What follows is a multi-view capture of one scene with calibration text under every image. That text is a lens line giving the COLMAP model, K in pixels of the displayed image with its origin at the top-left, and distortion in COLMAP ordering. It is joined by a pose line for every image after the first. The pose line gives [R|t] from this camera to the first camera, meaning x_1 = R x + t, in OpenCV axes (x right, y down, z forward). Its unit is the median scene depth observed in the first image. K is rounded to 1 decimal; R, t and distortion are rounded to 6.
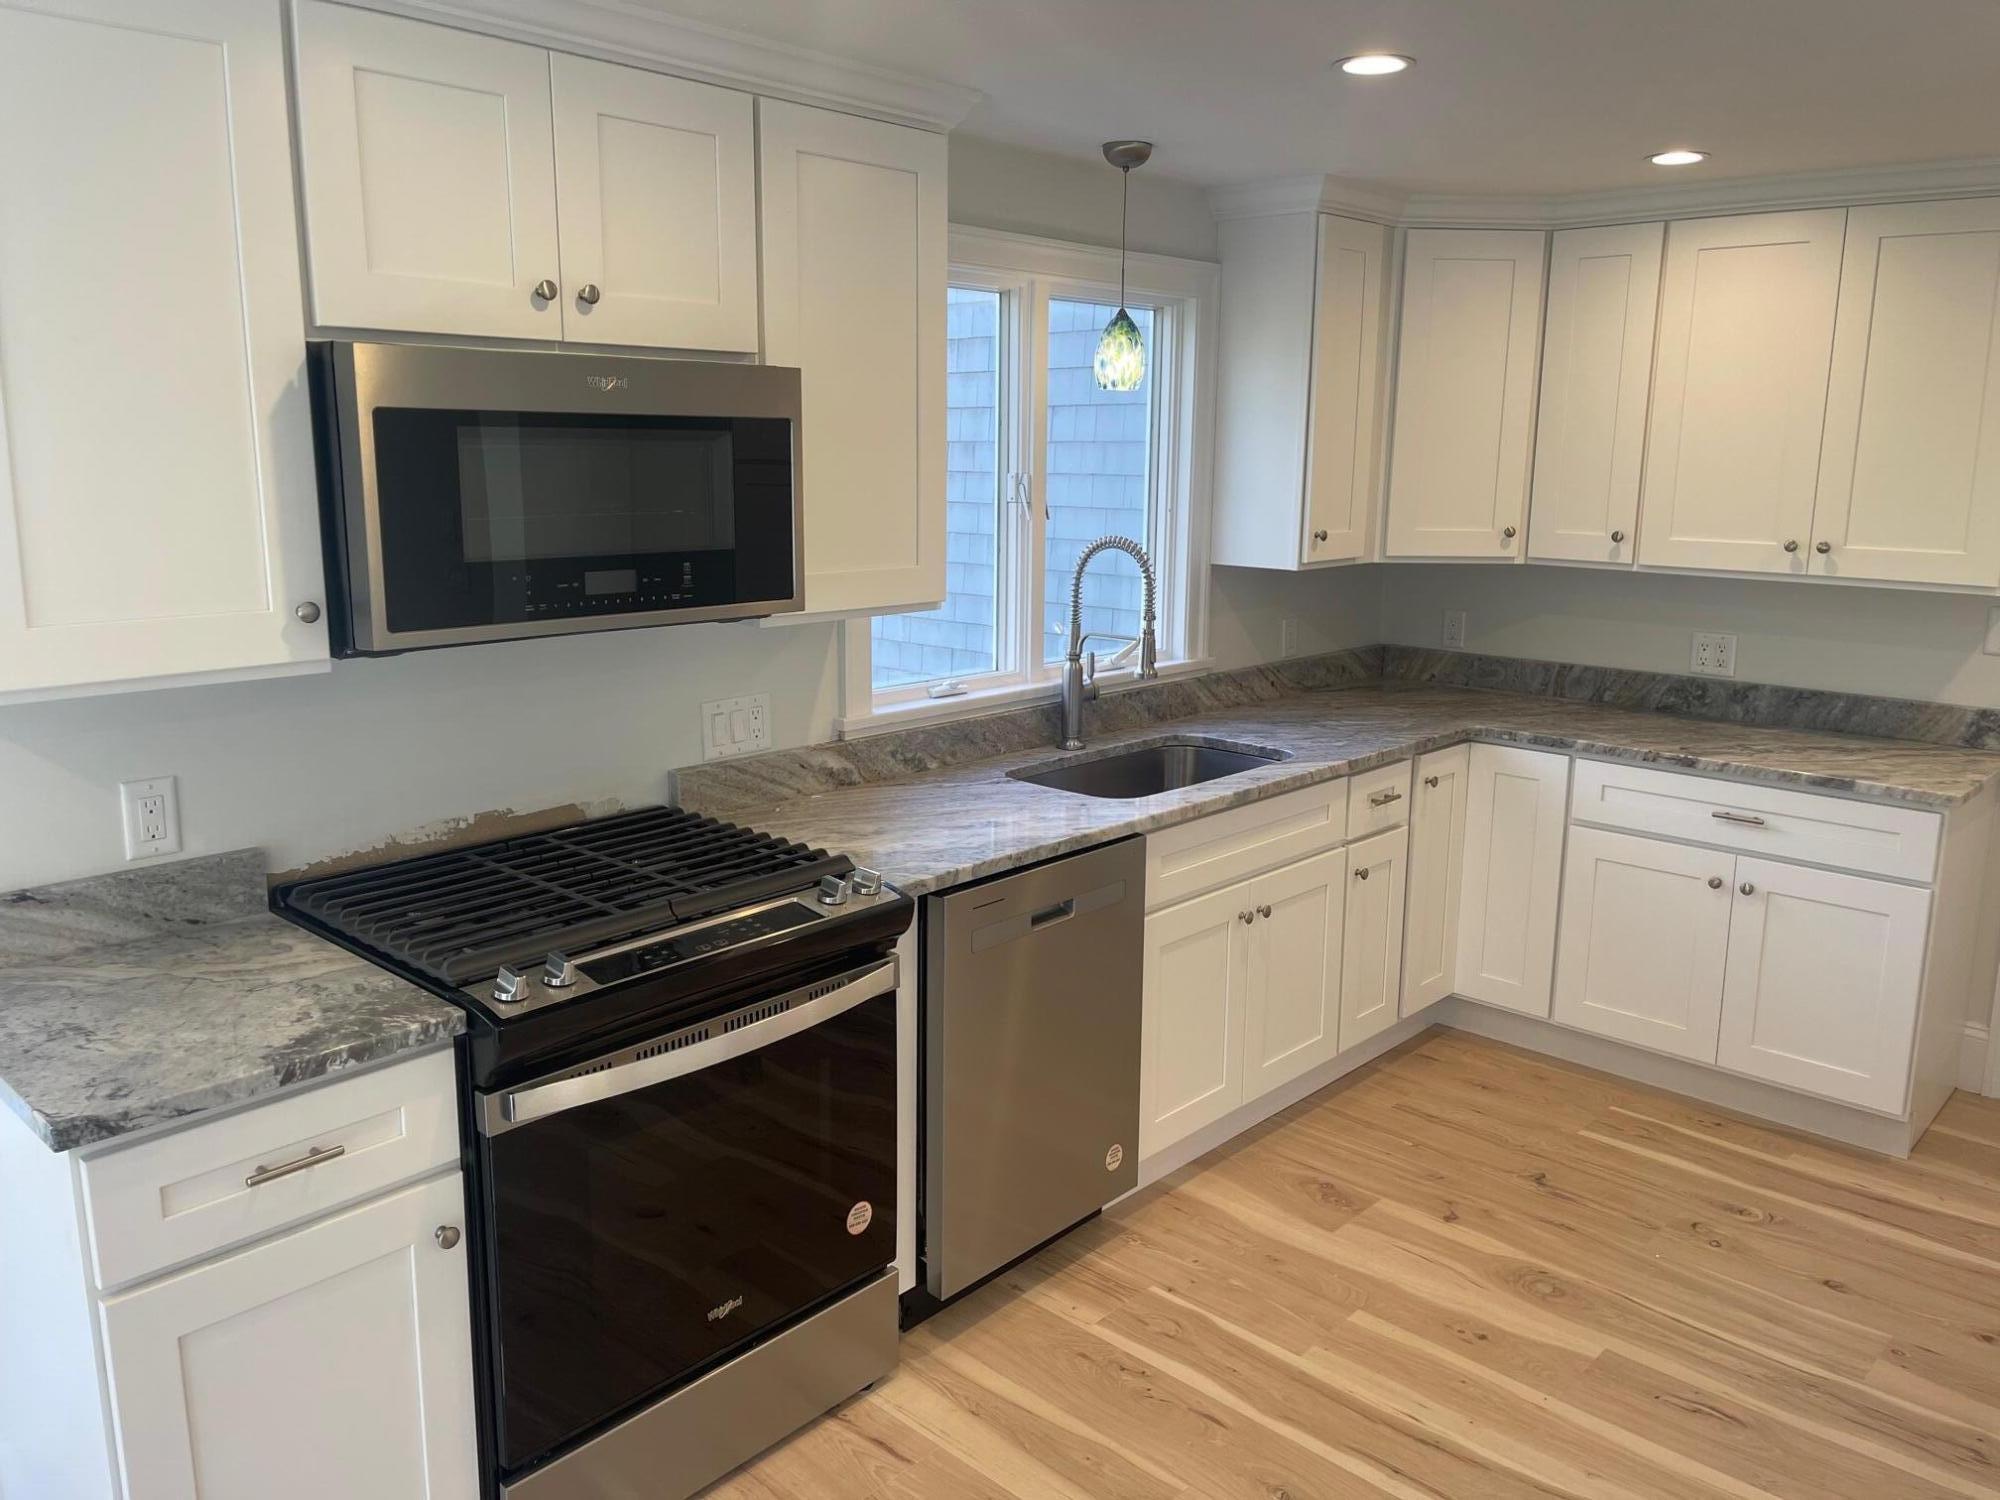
lens RADIAL K [[1507.7, 0, 1005.2], [0, 1507.7, 735.1], [0, 0, 1]] dist [0.078142, -0.099636]
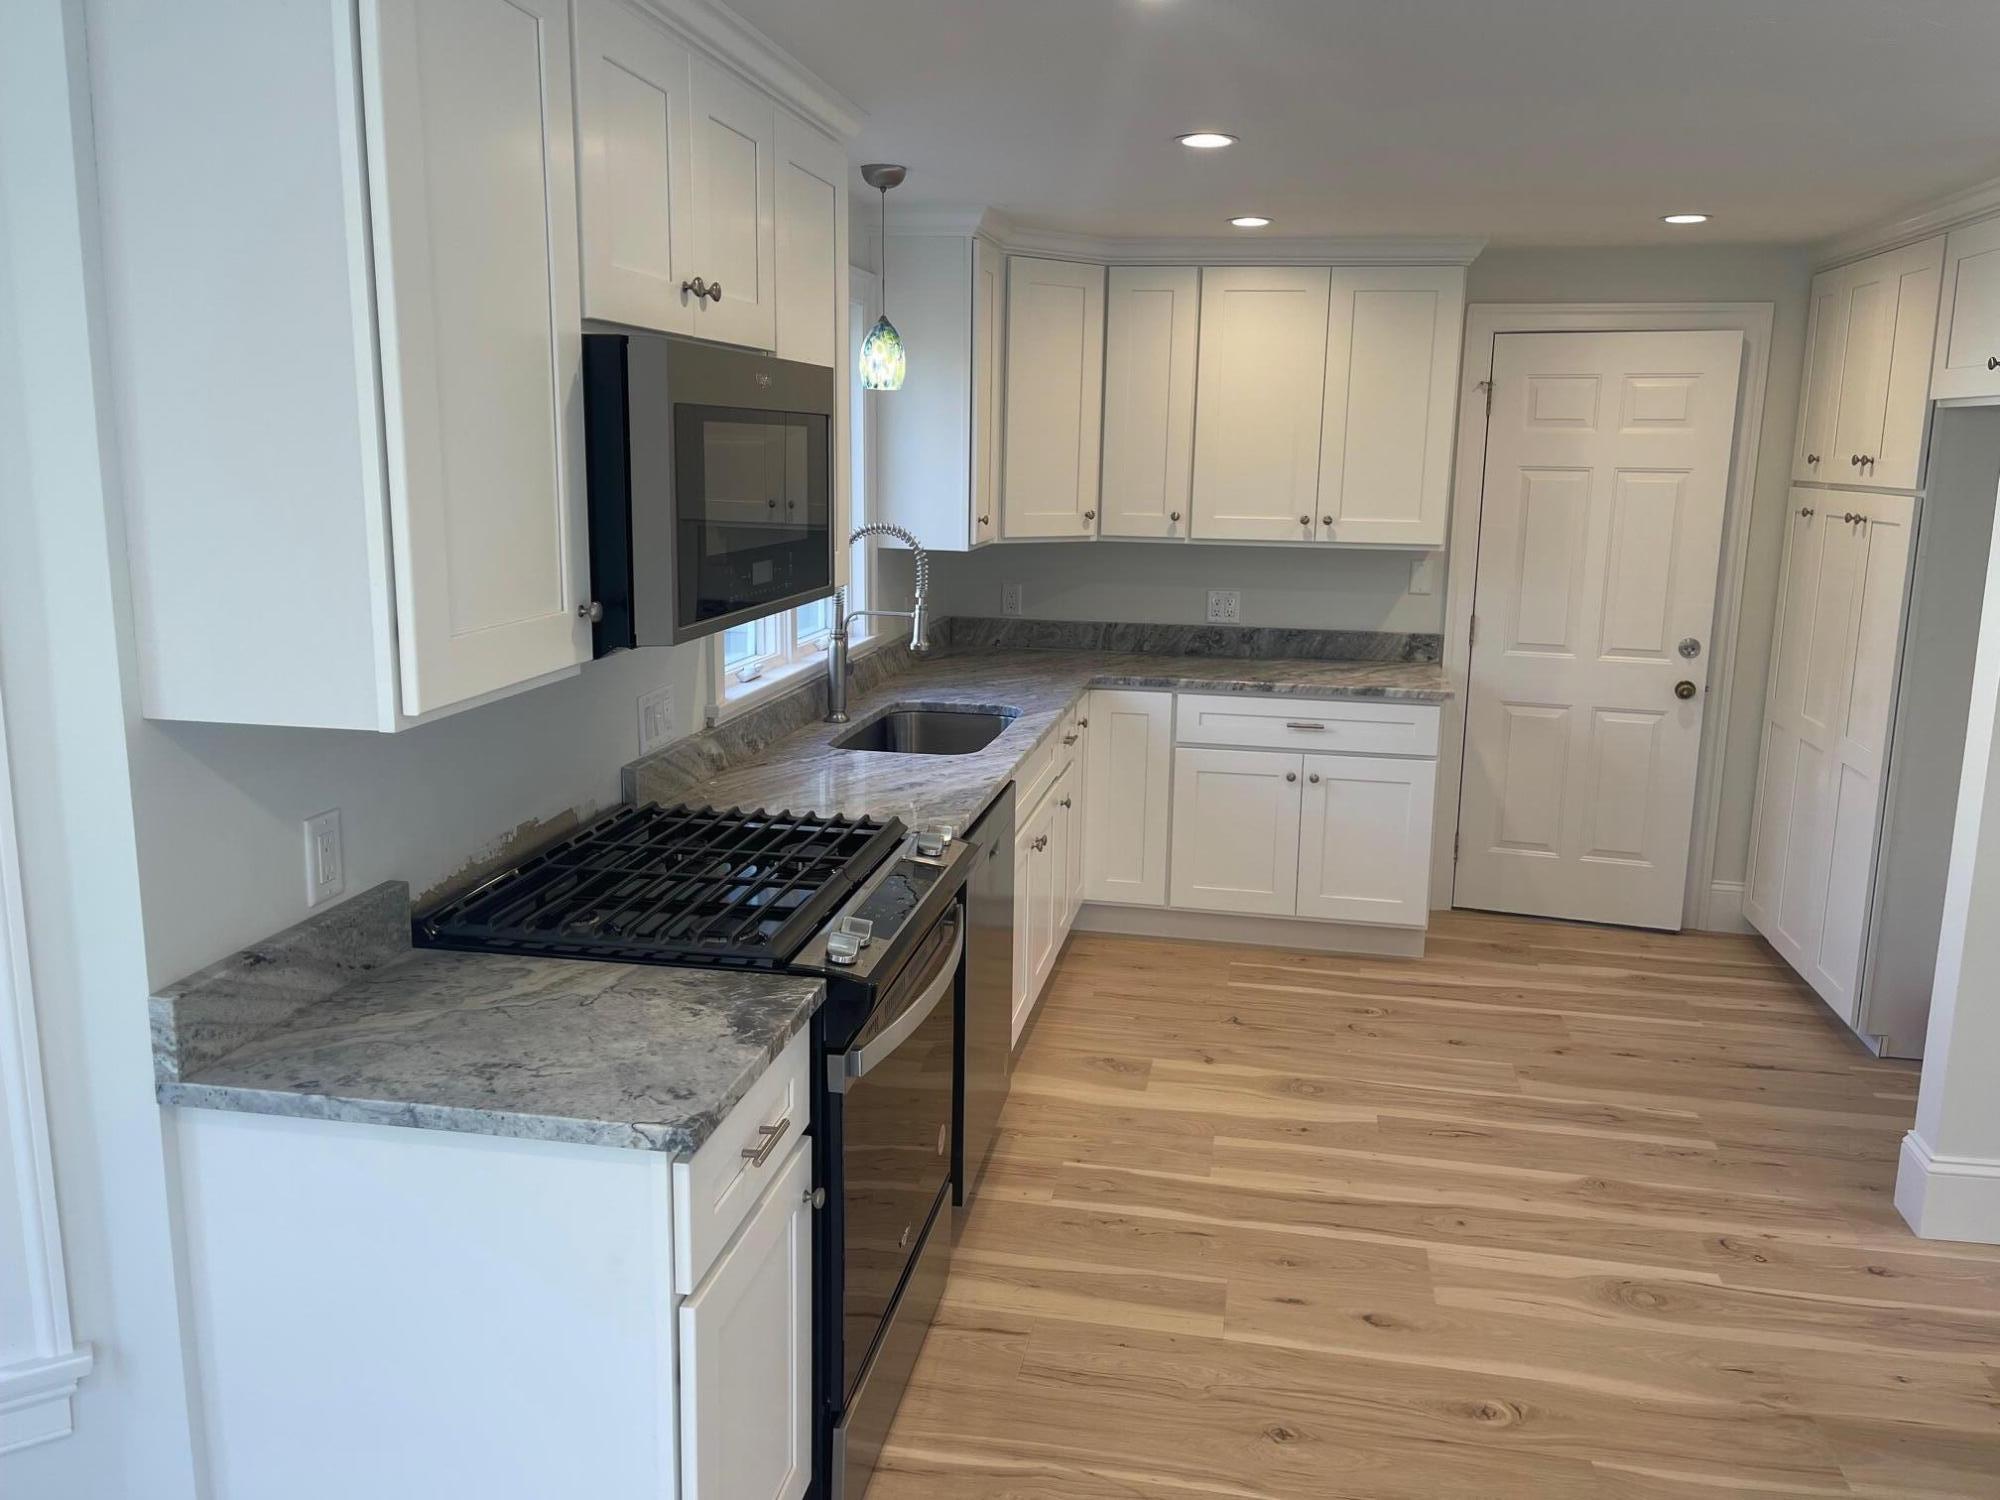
lens RADIAL K [[1507.7, 0, 1005.2], [0, 1507.7, 735.1], [0, 0, 1]] dist [0.078142, -0.099636]
pose [[0.844570, -0.097757, 0.526446, -0.457596], [0.095216, 0.994942, 0.031999, -0.004818], [-0.526911, 0.023101, 0.849606, 0.023151]]
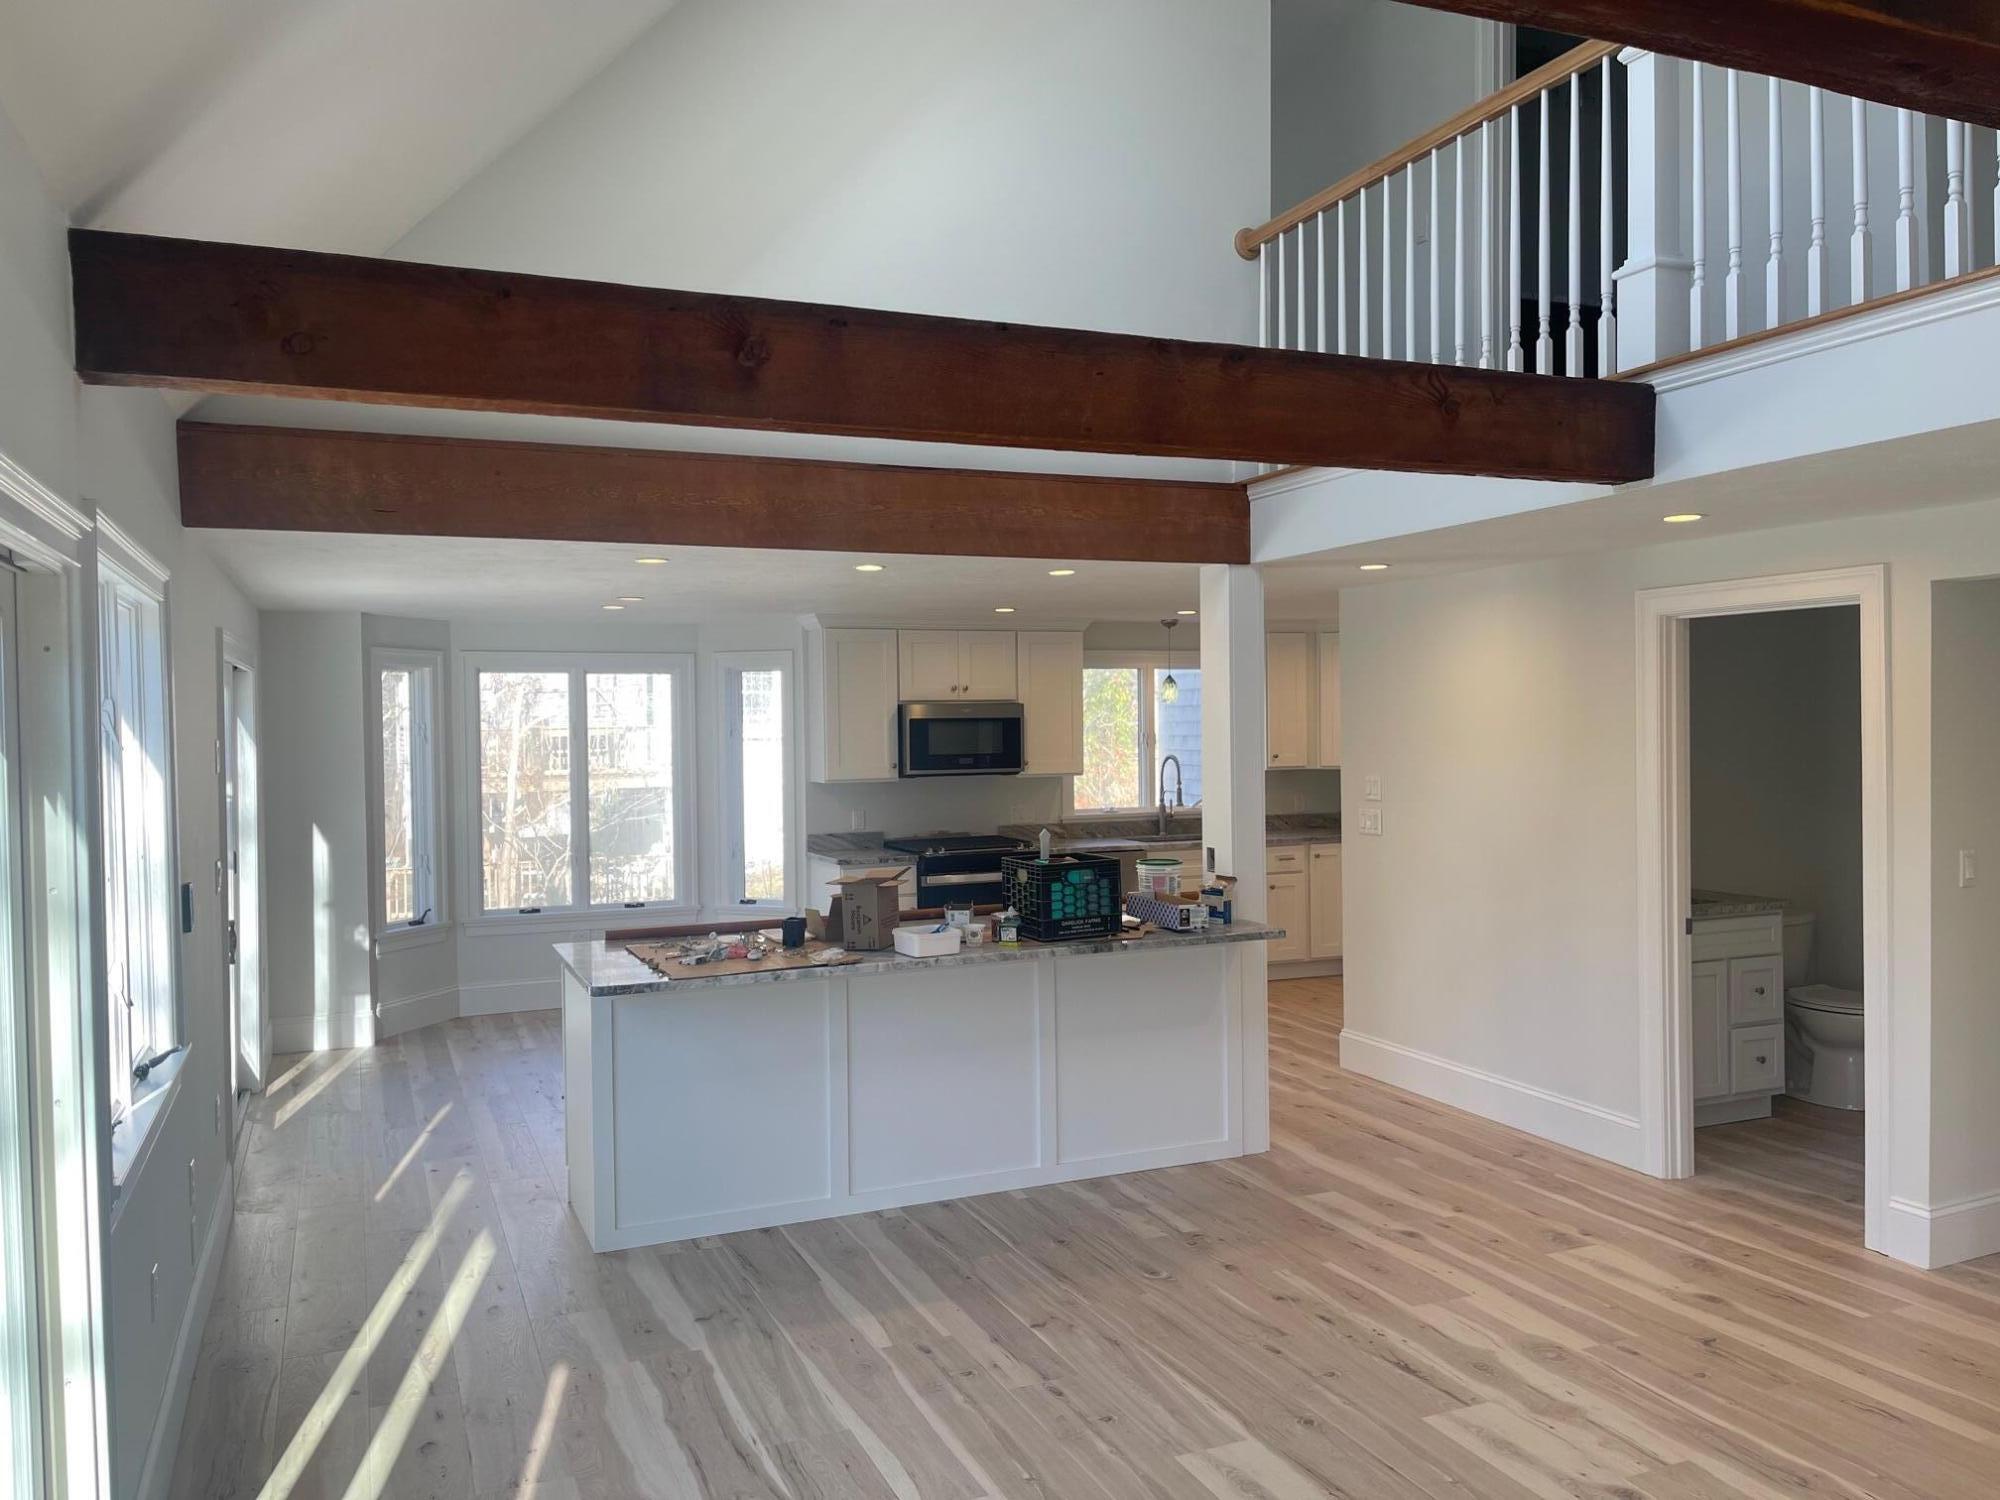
lens RADIAL K [[1507.7, 0, 1005.2], [0, 1507.7, 735.1], [0, 0, 1]] dist [0.078142, -0.099636]
pose [[0.915625, -0.015687, -0.401727, 0.921700], [-0.057498, 0.983857, -0.169468, 0.321726], [0.397900, 0.178268, 0.899942, -1.626074]]
